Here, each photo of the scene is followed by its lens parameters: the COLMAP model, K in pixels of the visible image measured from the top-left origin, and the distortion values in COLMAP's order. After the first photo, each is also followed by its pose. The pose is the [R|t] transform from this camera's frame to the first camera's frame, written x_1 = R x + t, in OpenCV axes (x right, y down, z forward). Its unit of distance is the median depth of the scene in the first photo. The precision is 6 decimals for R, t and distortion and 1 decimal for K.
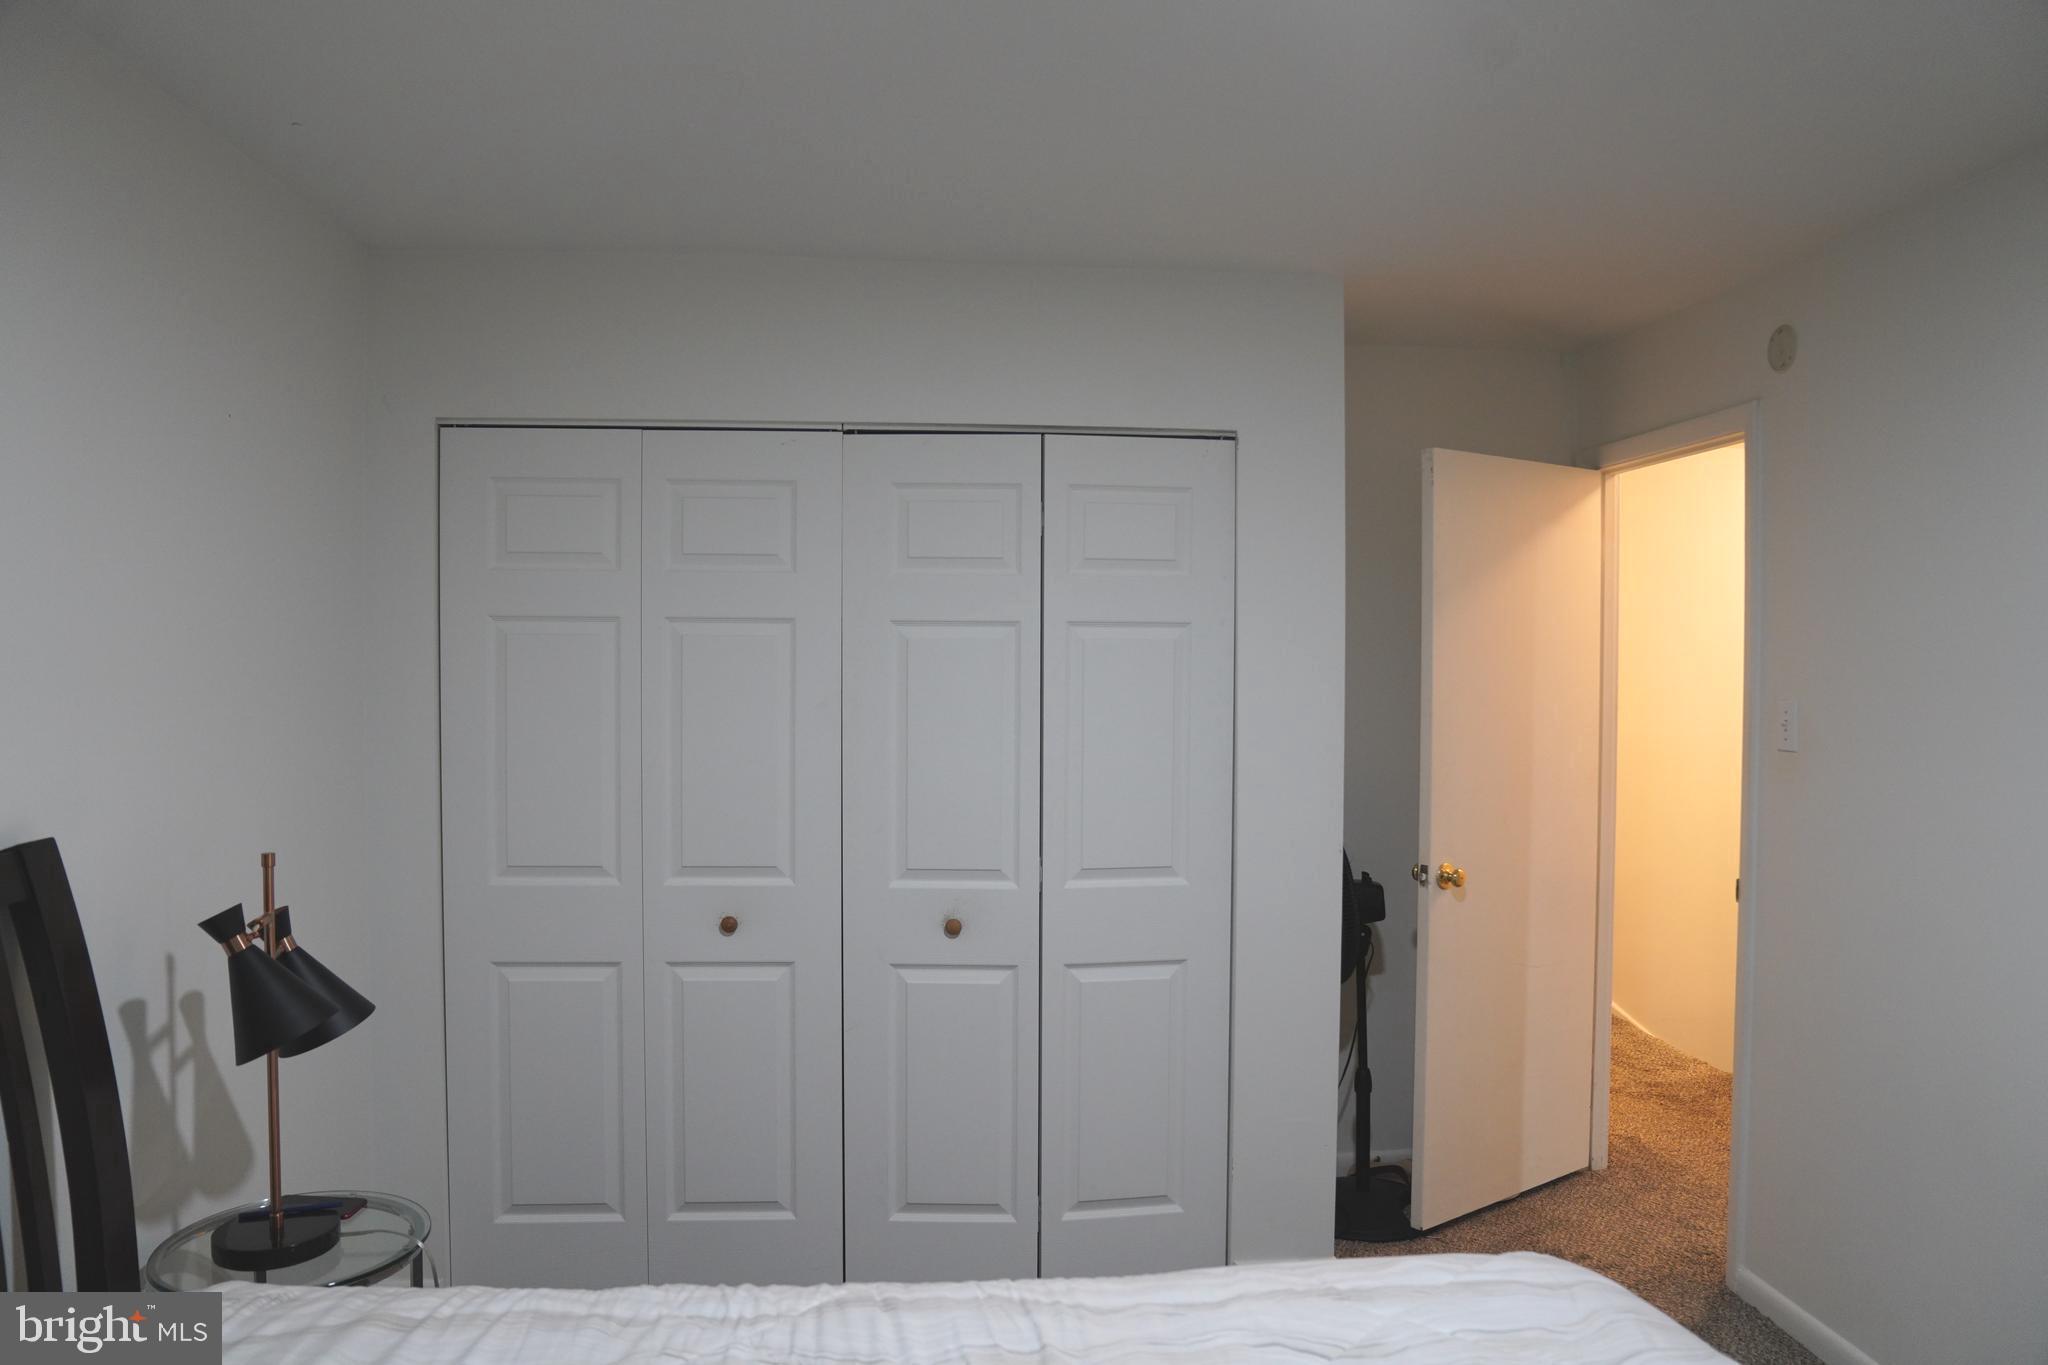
lens RADIAL K [[1436.4, 0, 1035.5], [0, 1436.4, 680.7], [0, 0, 1]] dist [-0.135712, 0.105342]
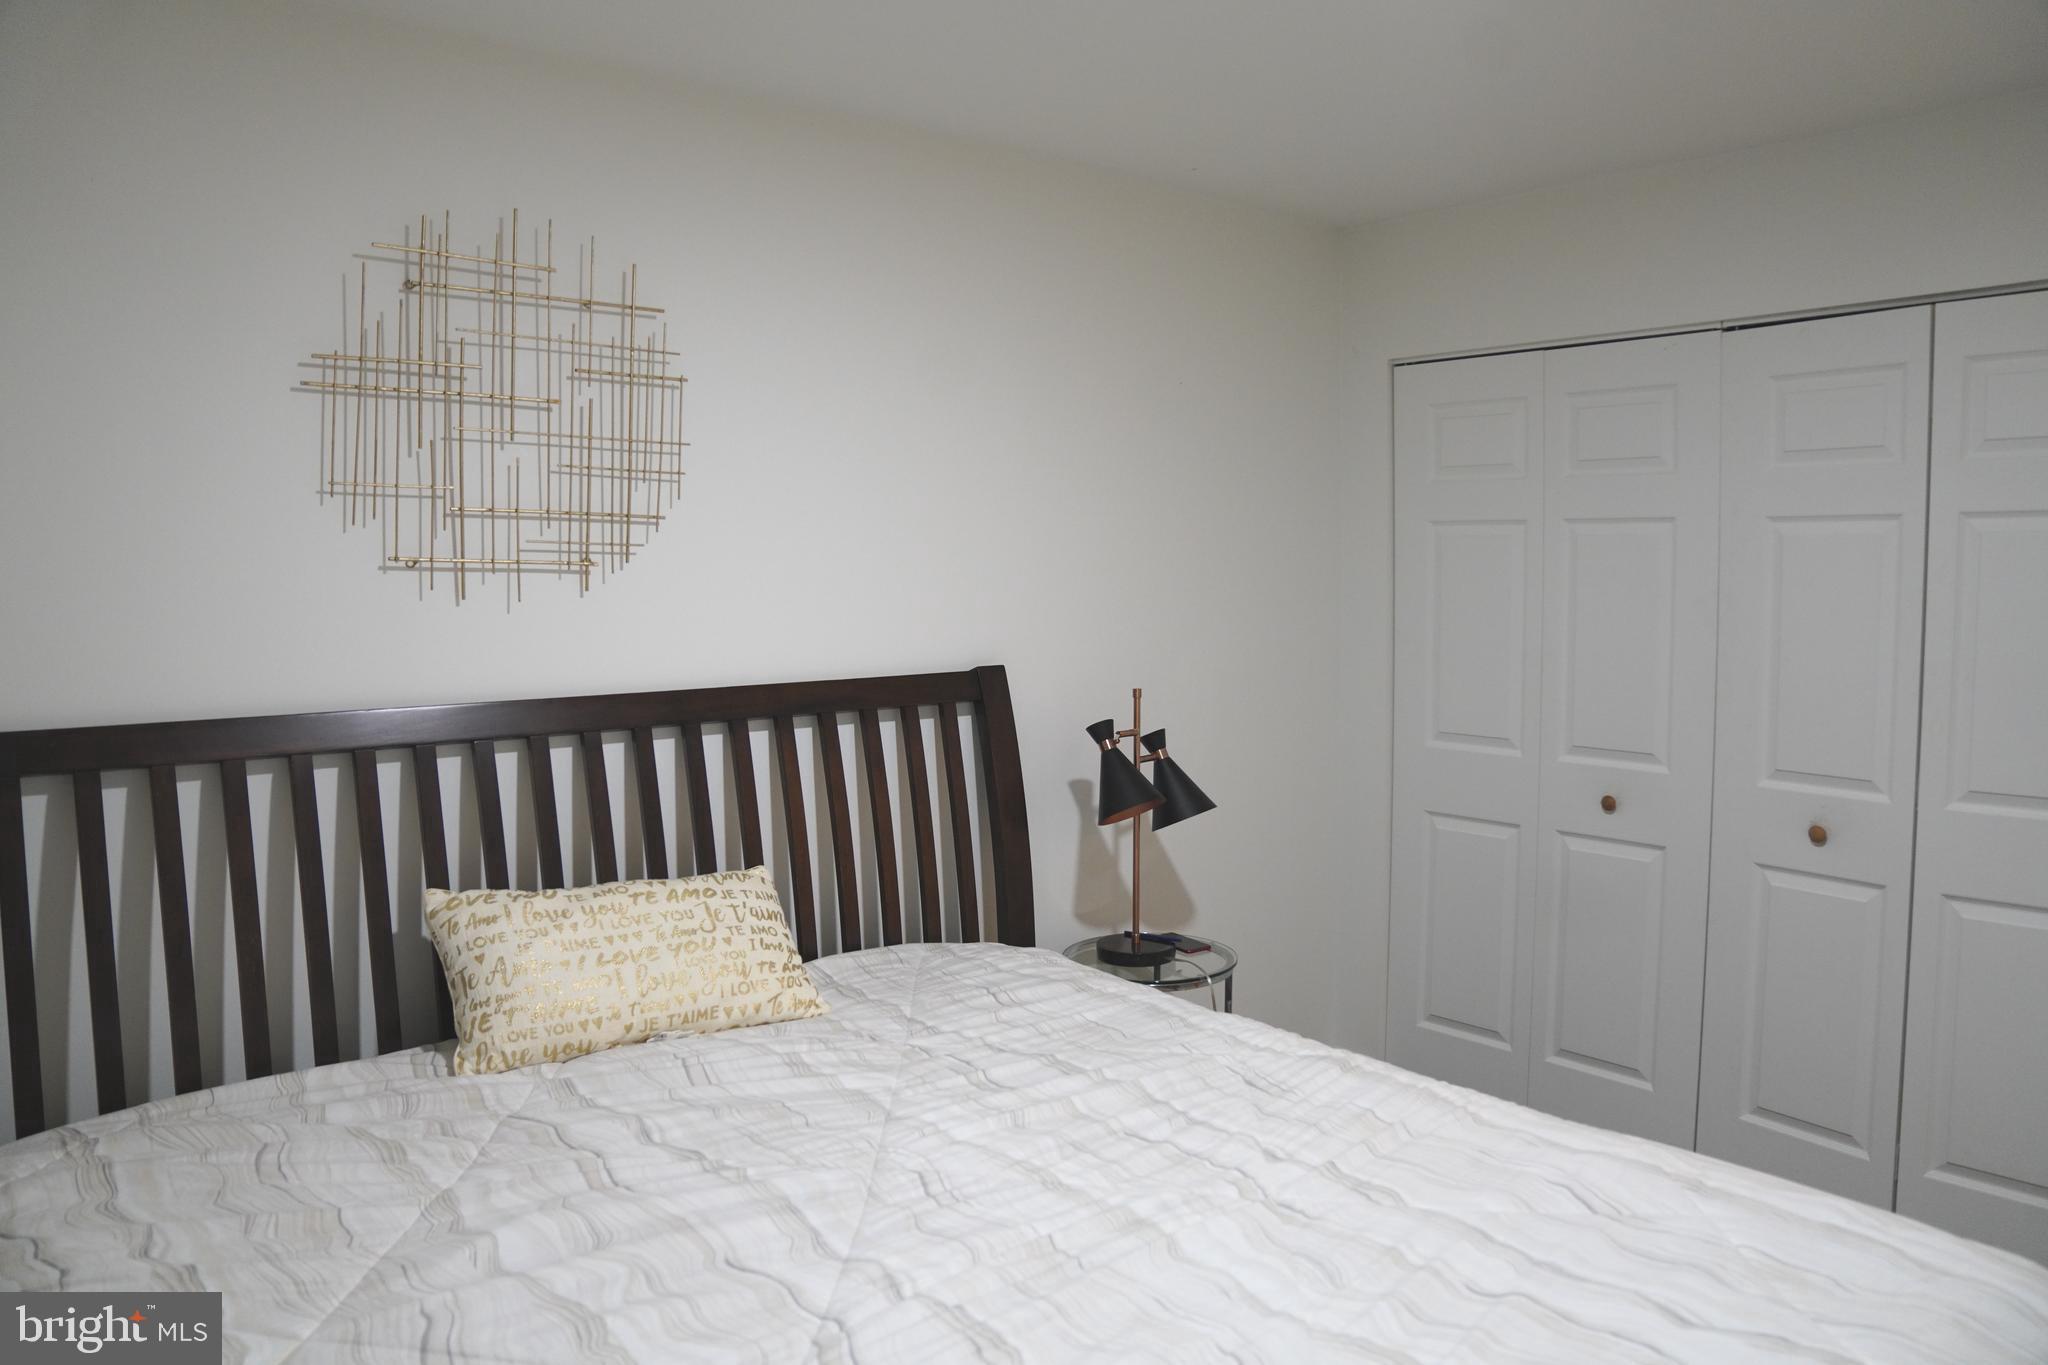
lens RADIAL K [[1436.4, 0, 1035.5], [0, 1436.4, 680.7], [0, 0, 1]] dist [-0.135712, 0.105342]
pose [[0.567024, 0.059971, -0.821515, 0.420283], [-0.009676, 0.997762, 0.066159, 0.012466], [0.823644, -0.029564, 0.566336, 0.040190]]
